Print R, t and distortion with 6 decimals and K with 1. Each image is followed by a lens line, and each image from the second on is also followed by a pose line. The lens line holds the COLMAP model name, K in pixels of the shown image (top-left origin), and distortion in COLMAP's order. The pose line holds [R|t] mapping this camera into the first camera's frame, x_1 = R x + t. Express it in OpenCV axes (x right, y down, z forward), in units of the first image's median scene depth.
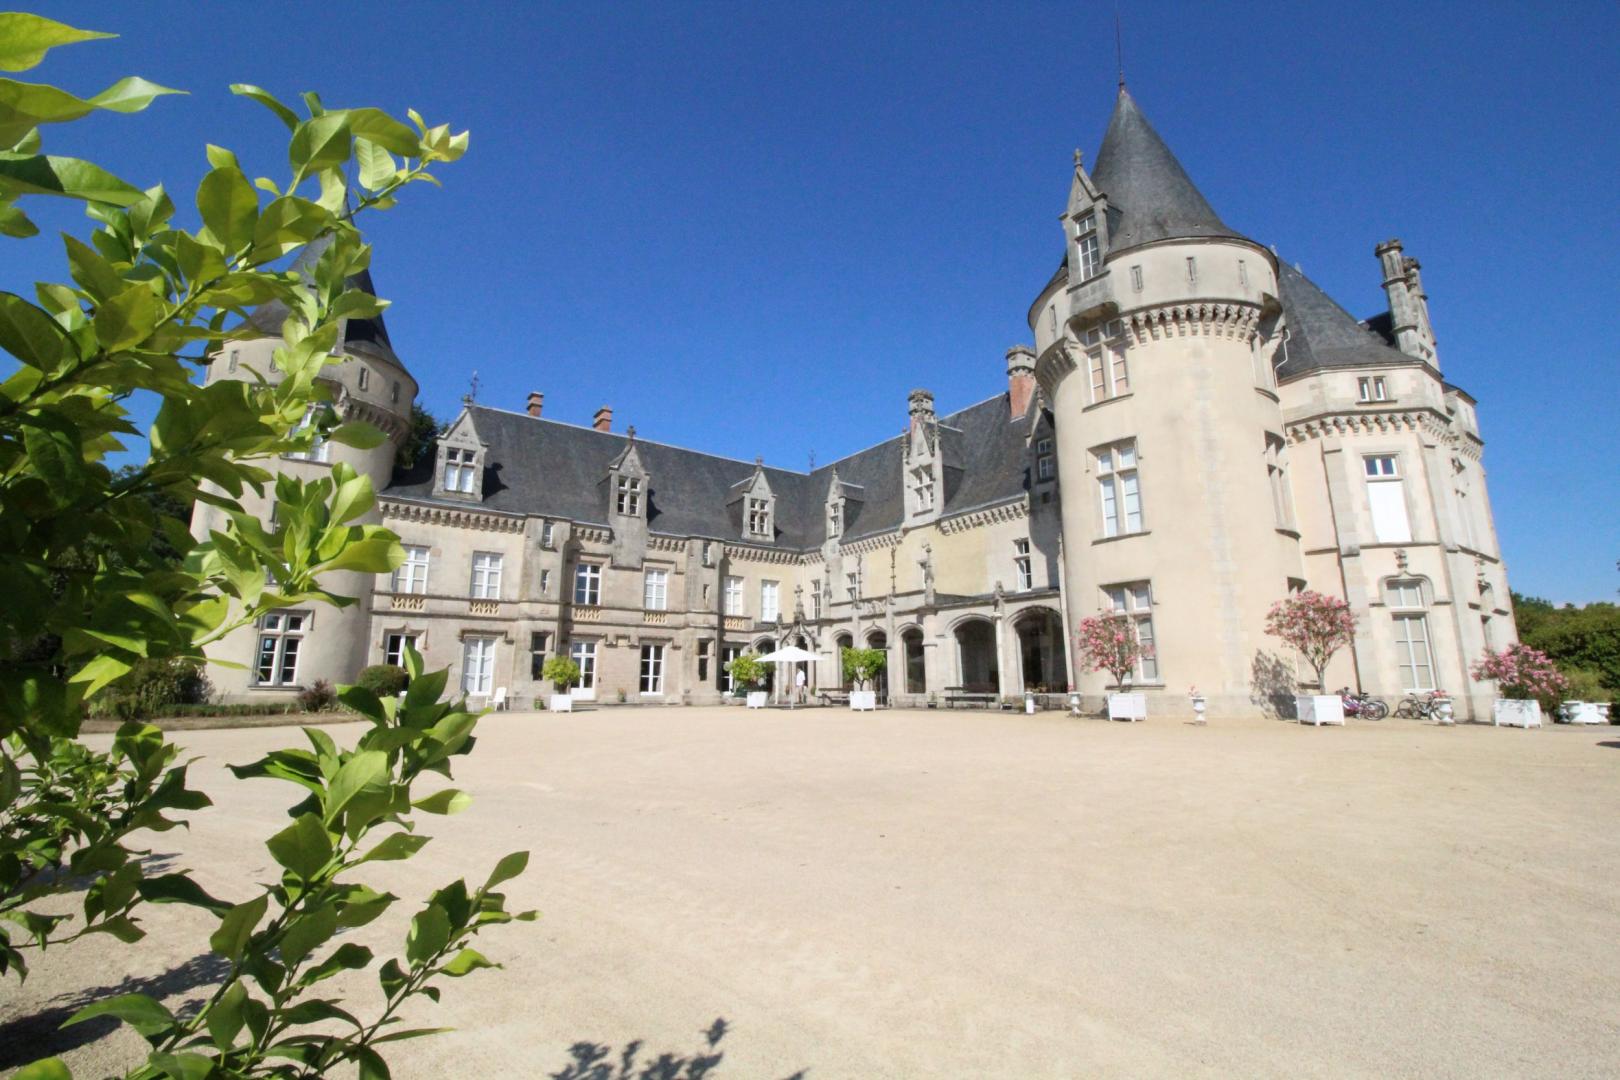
lens RADIAL K [[744.3, 0, 800.8], [0, 744.3, 529.0], [0, 0, 1]] dist [-0.007172, -0.006543]
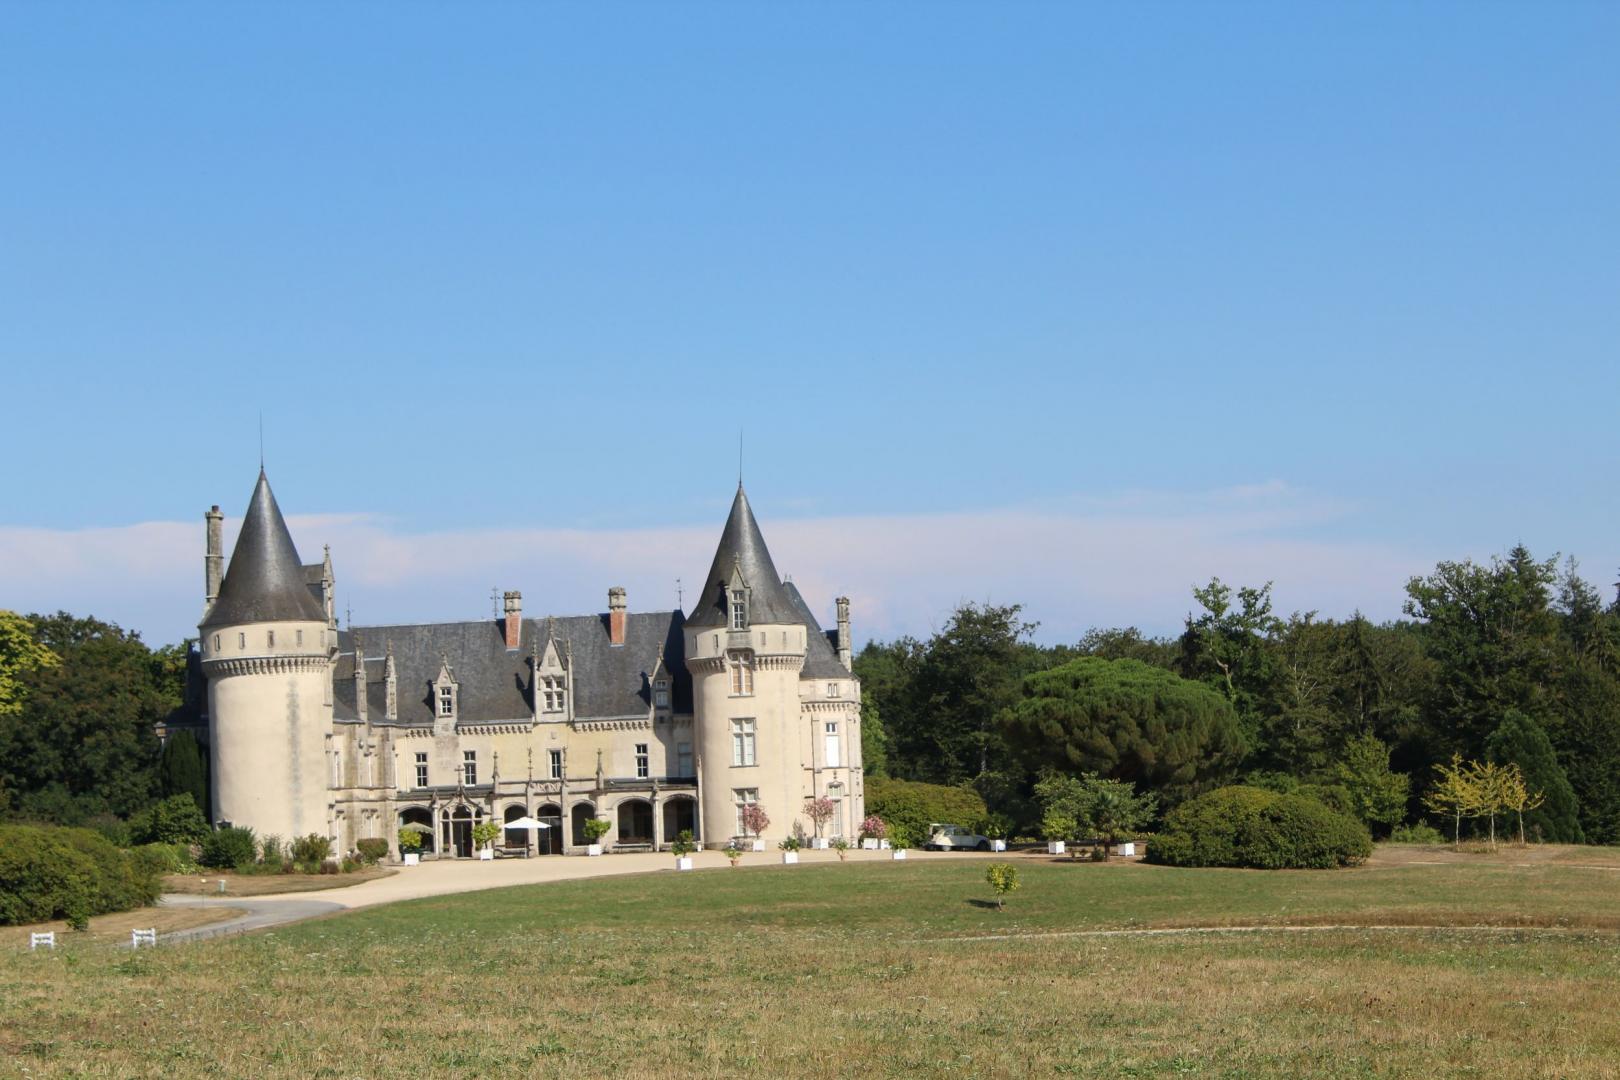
lens RADIAL K [[3663.0, 0, 805.3], [0, 3663.0, 545.0], [0, 0, 1]] dist [0.122410, 0.000000]
pose [[0.670901, 0.029909, 0.740944, -5.154916], [-0.124998, 0.989450, 0.073241, -1.001227], [-0.730936, -0.141754, 0.667561, -4.284605]]
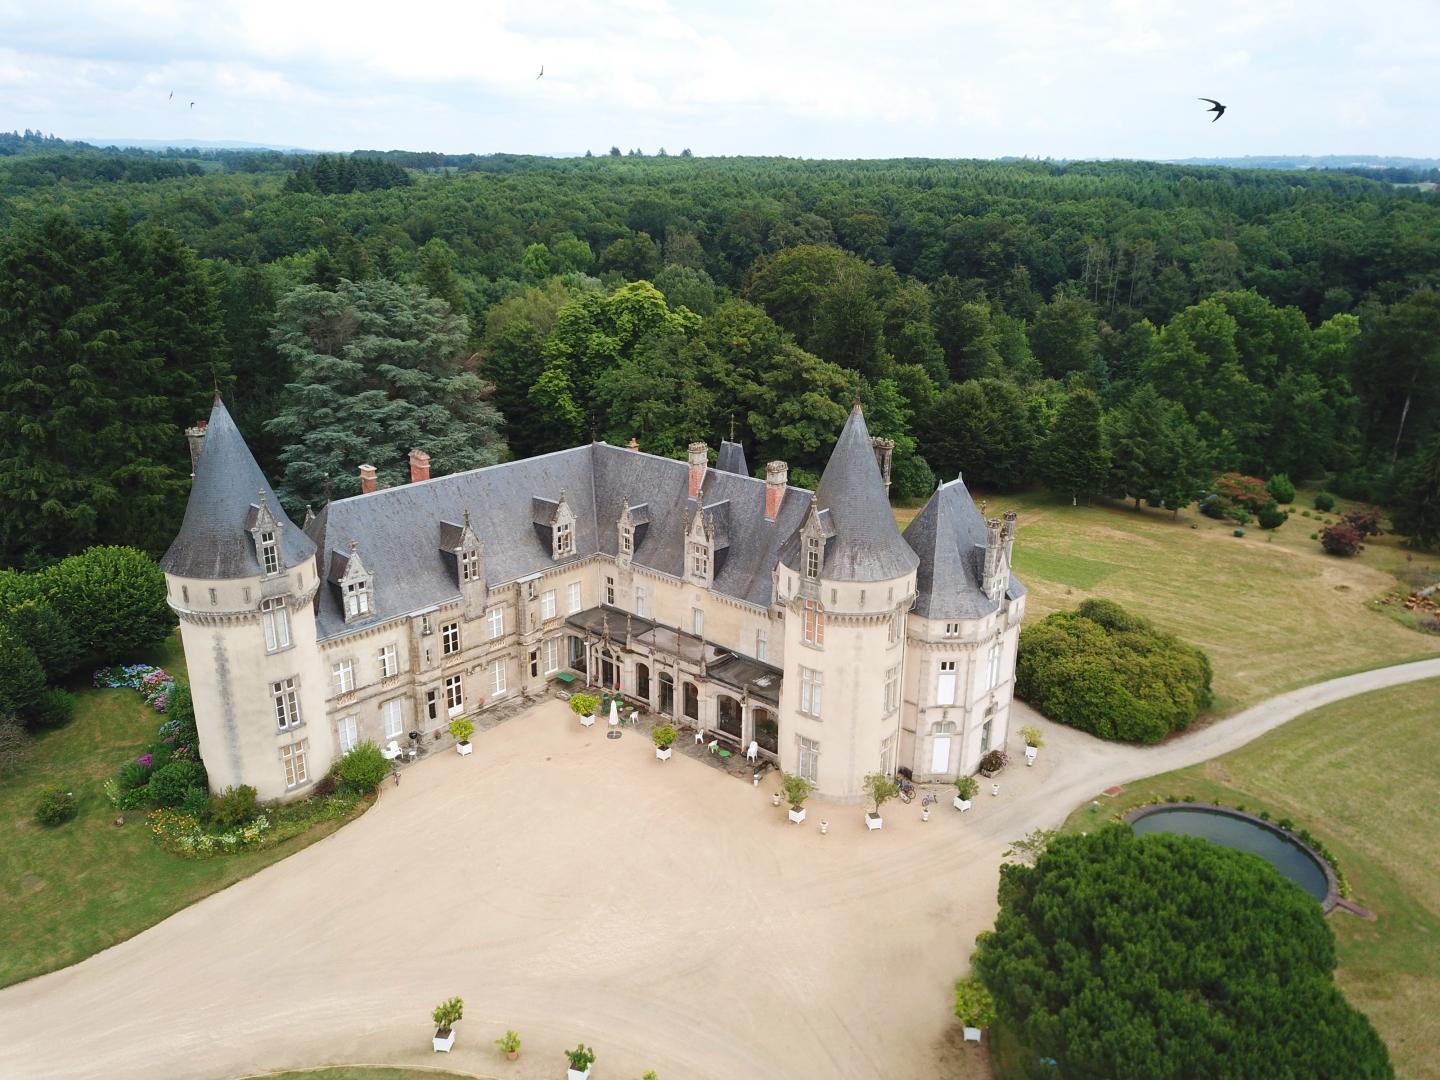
lens RADIAL K [[1086.9, 0, 711.2], [0, 1086.9, 538.2], [0, 0, 1]] dist [0.014787, -0.019098]
pose [[0.976450, -0.057712, 0.207883, -0.265902], [-0.058307, 0.857111, 0.511821, -1.310485], [-0.207717, -0.511888, 0.833561, -0.754950]]
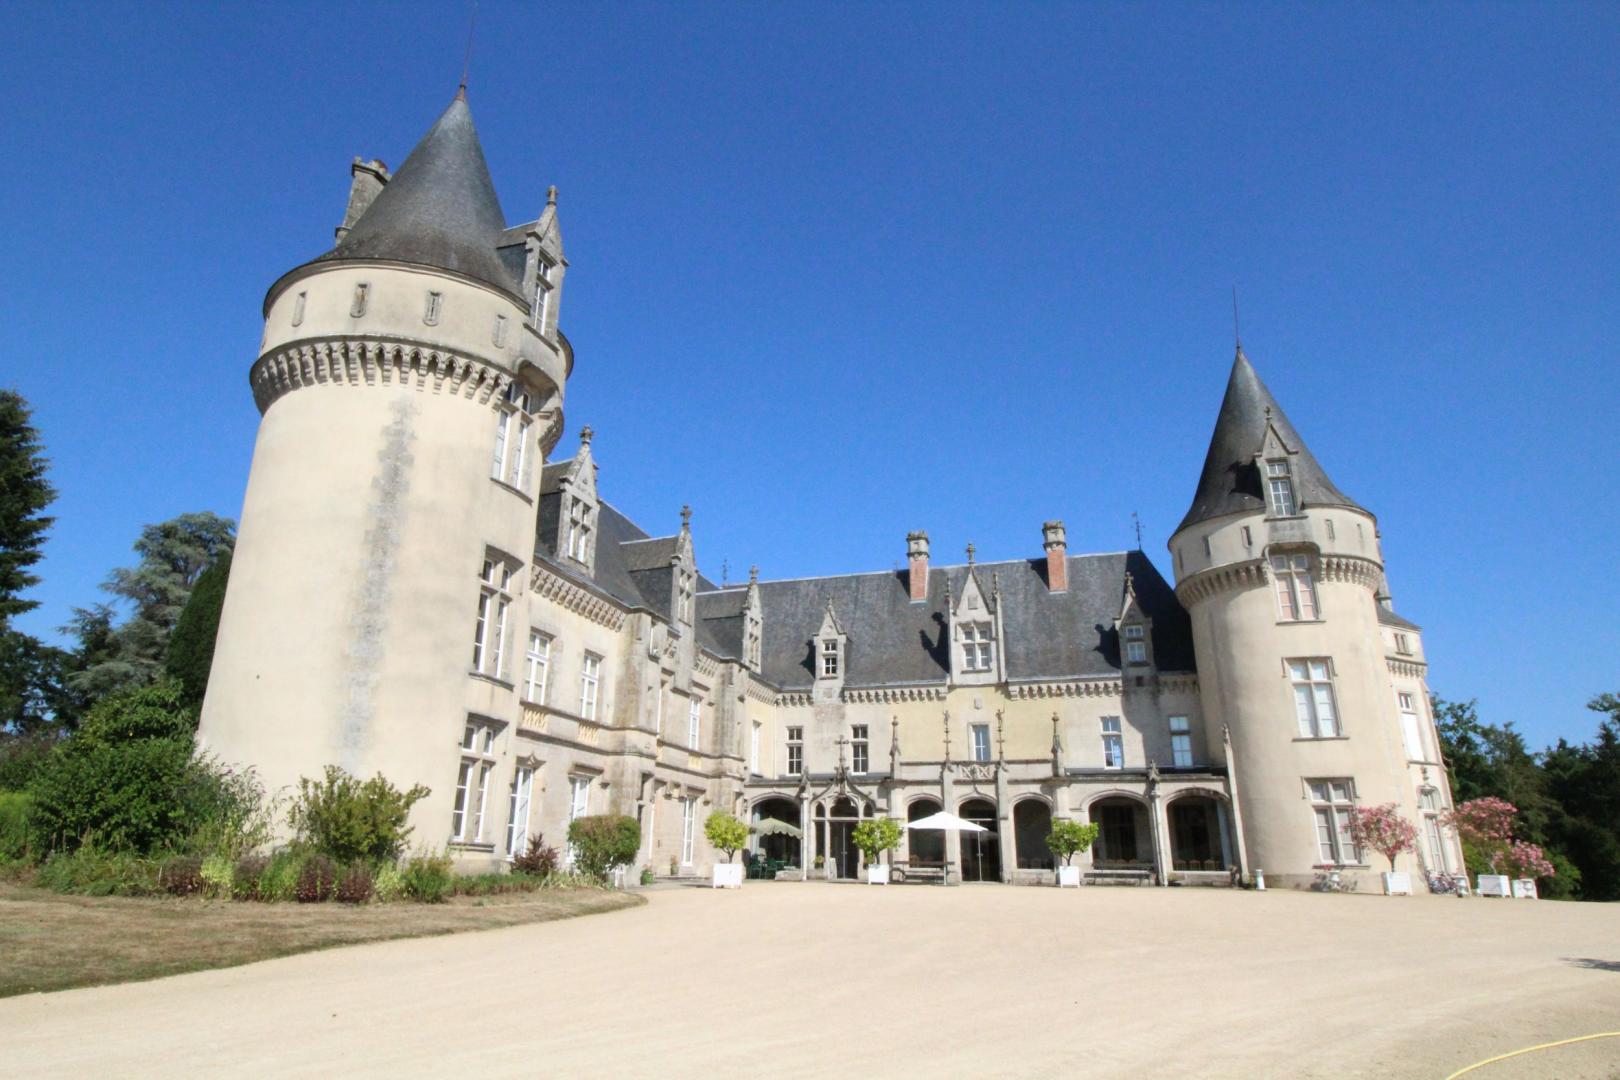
lens RADIAL K [[963.8, 0, 792.3], [0, 963.8, 530.5], [0, 0, 1]] dist [-0.000023, -0.004261]
pose [[0.798547, 0.212470, 0.563187, -0.885738], [-0.143380, 0.975841, -0.164850, 0.045902], [-0.584607, 0.050890, 0.809719, 0.160568]]
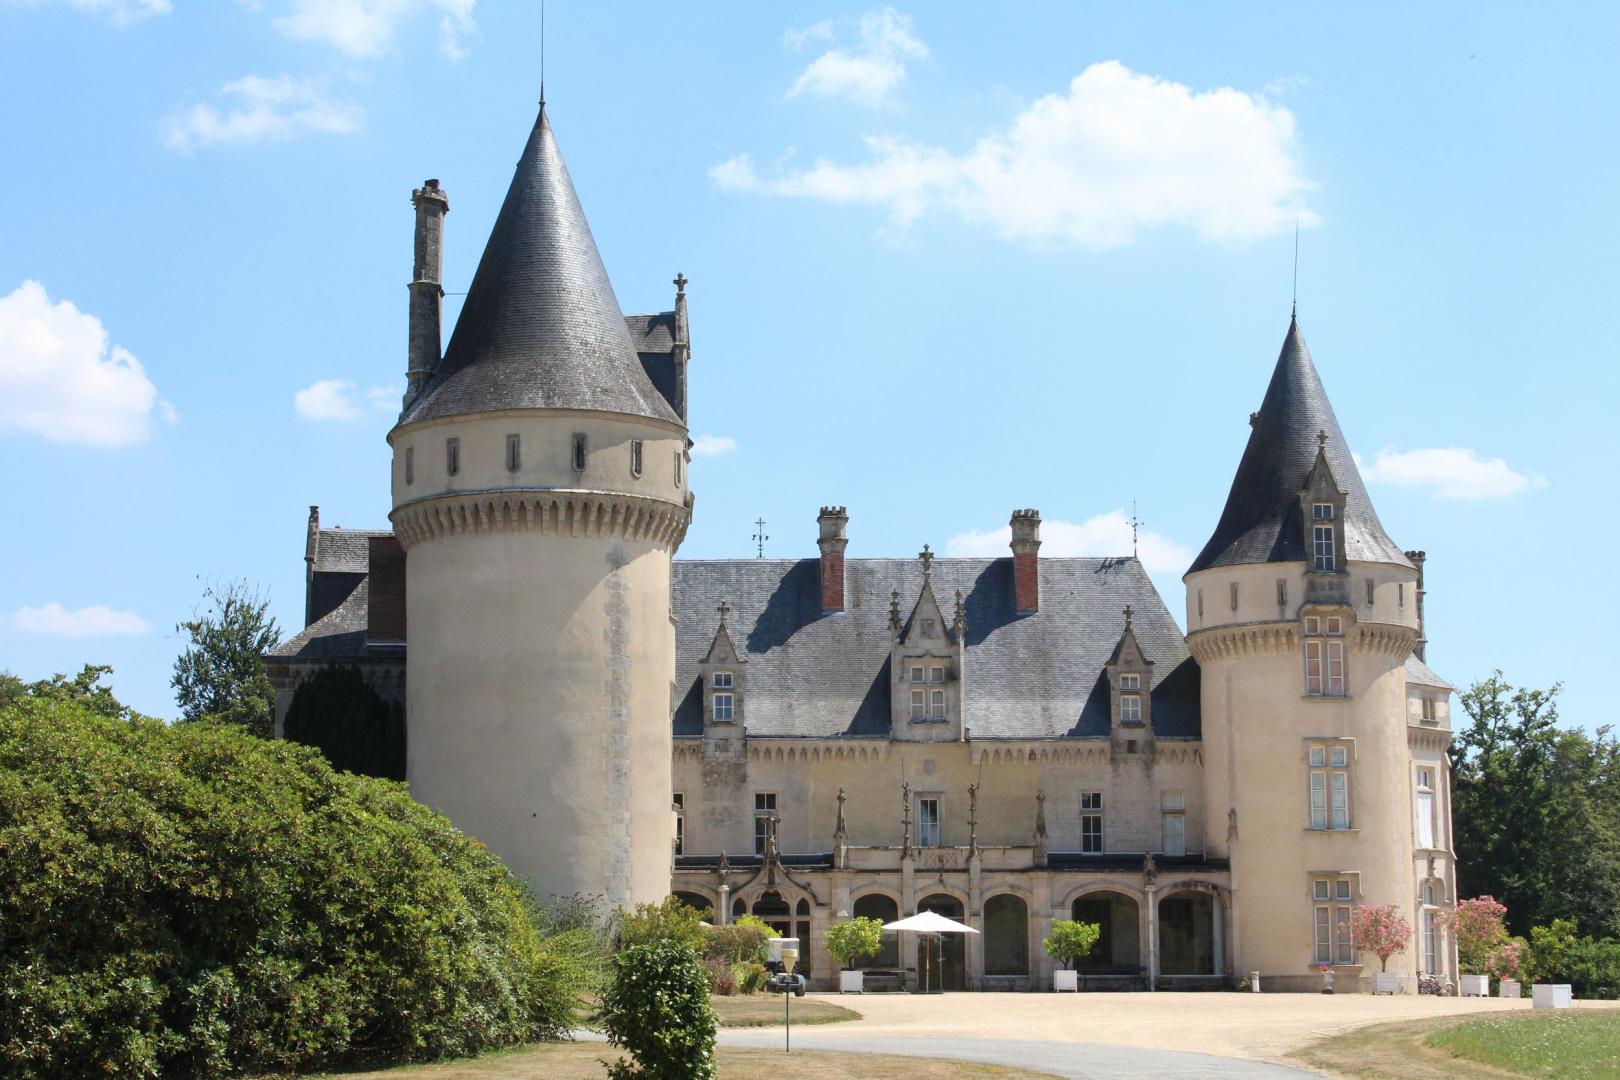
lens RADIAL K [[2977.7, 0, 806.5], [0, 2977.7, 546.1], [0, 0, 1]] dist [0.021463, 0.000000]
pose [[0.552407, 0.130923, 0.823229, -2.652580], [-0.176927, 0.983502, -0.037690, -0.072458], [-0.814582, -0.124831, 0.566457, -0.573188]]
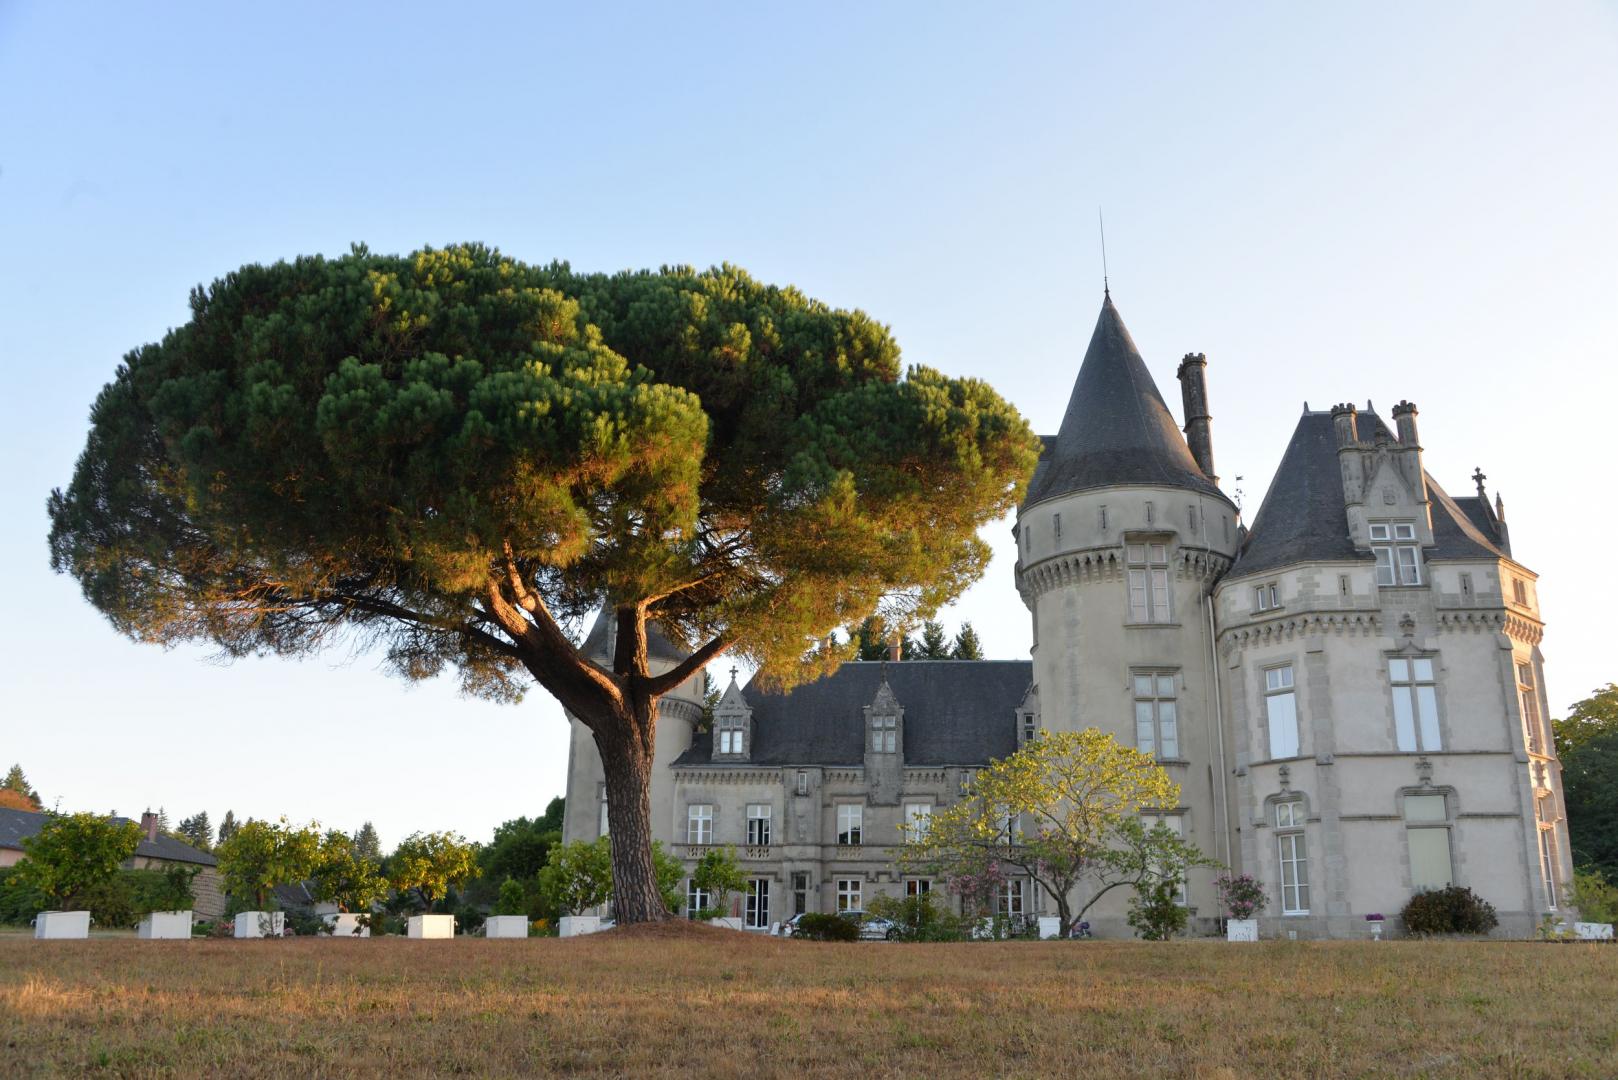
lens RADIAL K [[1291.1, 0, 818.2], [0, 1291.1, 552.1], [0, 0, 1]] dist [-0.058413, 0.000097]
pose [[0.748633, -0.186145, -0.636316, 1.079232], [0.127940, 0.982297, -0.136833, -0.071177], [0.650523, 0.021027, 0.759196, -0.501132]]
